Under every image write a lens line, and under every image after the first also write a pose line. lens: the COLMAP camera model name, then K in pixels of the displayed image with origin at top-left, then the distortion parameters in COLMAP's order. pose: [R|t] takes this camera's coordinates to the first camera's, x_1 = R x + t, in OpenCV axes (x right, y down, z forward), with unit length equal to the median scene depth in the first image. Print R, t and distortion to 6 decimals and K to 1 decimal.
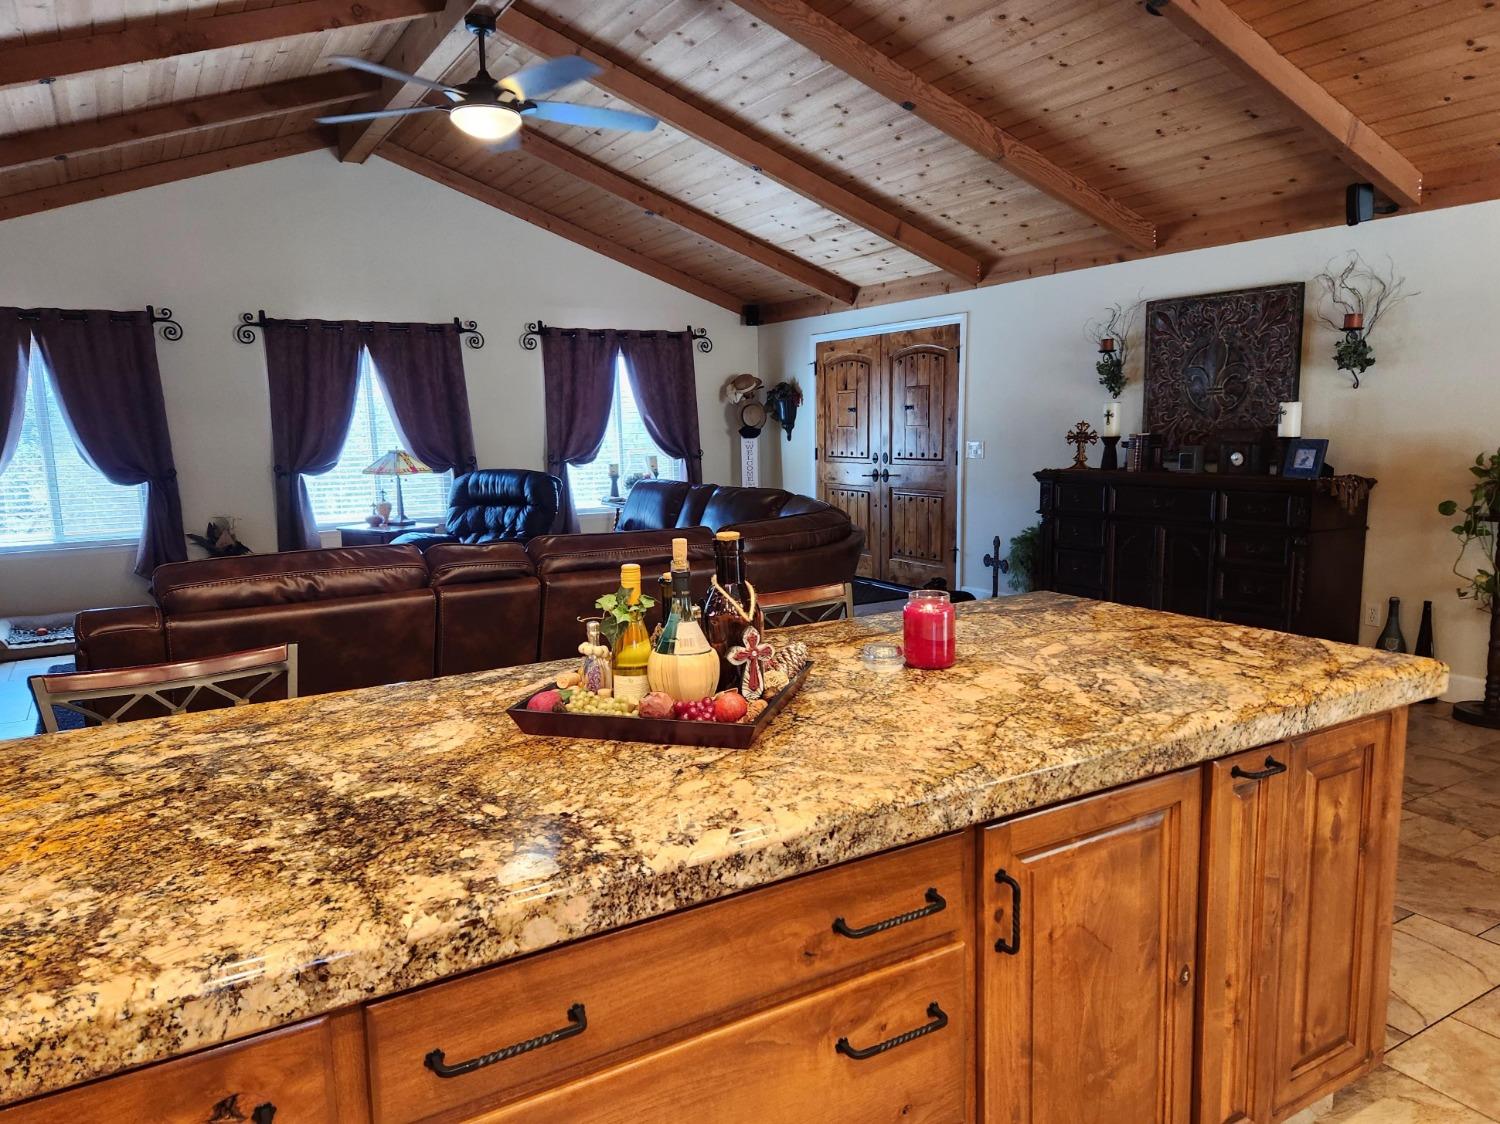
lens RADIAL K [[1031.7, 0, 742.6], [0, 1031.7, 570.6], [0, 0, 1]] dist [0.072042, -0.052891]
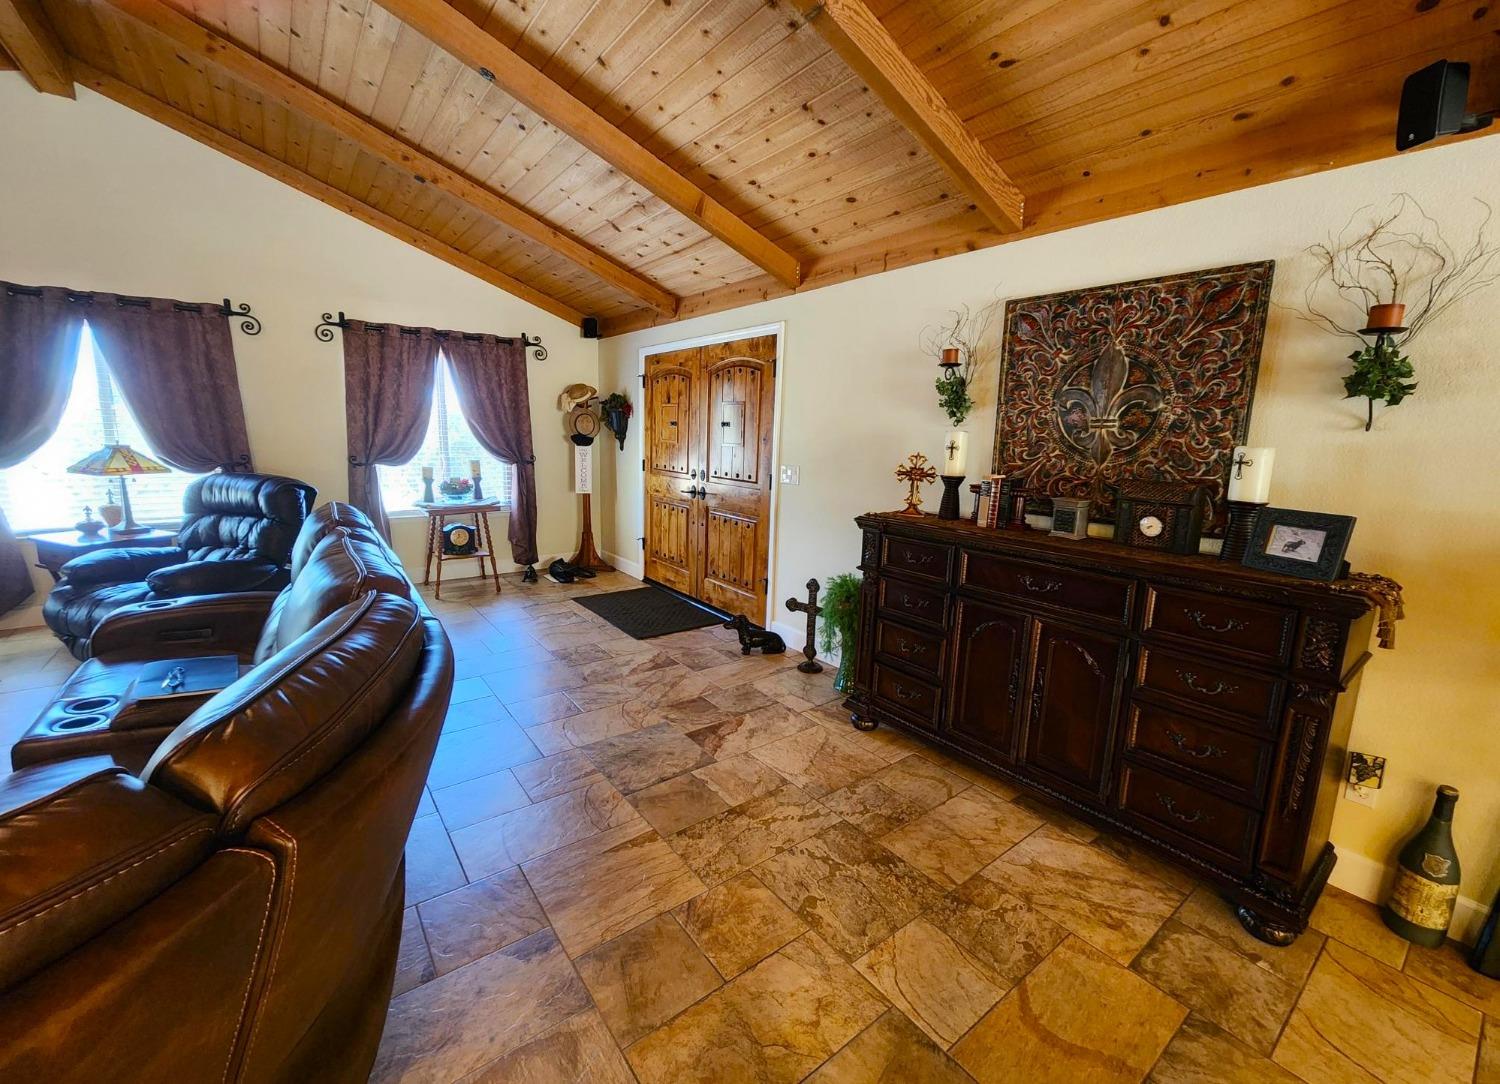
lens RADIAL K [[615.3, 0, 747.1], [0, 615.3, 532.7], [0, 0, 1]] dist [0.002967, 0.000114]
pose [[0.992203, 0.029041, 0.121205, 0.160154], [-0.031542, 0.999326, 0.018763, -0.097109], [-0.120578, -0.022440, 0.992450, 0.608816]]
